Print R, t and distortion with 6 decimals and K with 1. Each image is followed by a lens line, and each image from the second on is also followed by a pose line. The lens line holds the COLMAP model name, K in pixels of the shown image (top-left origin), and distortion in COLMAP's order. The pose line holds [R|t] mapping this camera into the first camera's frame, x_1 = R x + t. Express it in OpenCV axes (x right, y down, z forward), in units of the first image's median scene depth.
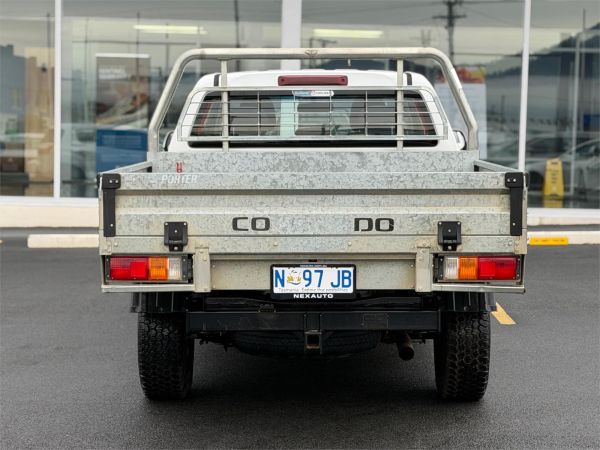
lens RADIAL K [[1299.3, 0, 321.3], [0, 1299.3, 224.6], [0, 0, 1]] dist [0.117470, 0.146724]
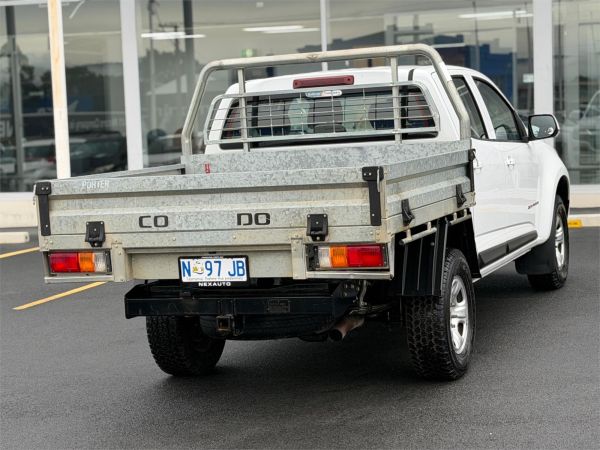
lens RADIAL K [[1299.3, 0, 321.3], [0, 1299.3, 224.6], [0, 0, 1]] dist [0.117470, 0.146724]
pose [[0.936285, -0.026682, -0.350227, 0.477724], [0.031888, 0.999450, 0.009105, -0.003446], [0.349791, -0.019693, 0.936621, -0.013087]]
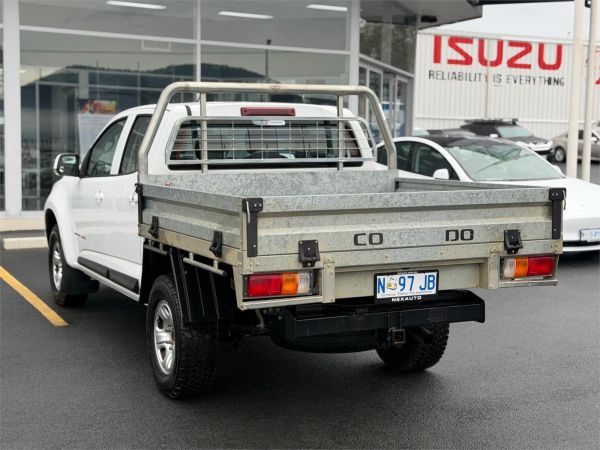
lens RADIAL K [[930.0, 0, 300.0], [0, 930.0, 225.0], [0, 0, 1]] dist [0.123856, -0.007057]
pose [[0.905863, -0.038037, 0.421860, -0.444331], [0.034181, 0.999276, 0.016703, -0.027981], [-0.422190, -0.000711, 0.906507, 0.292247]]
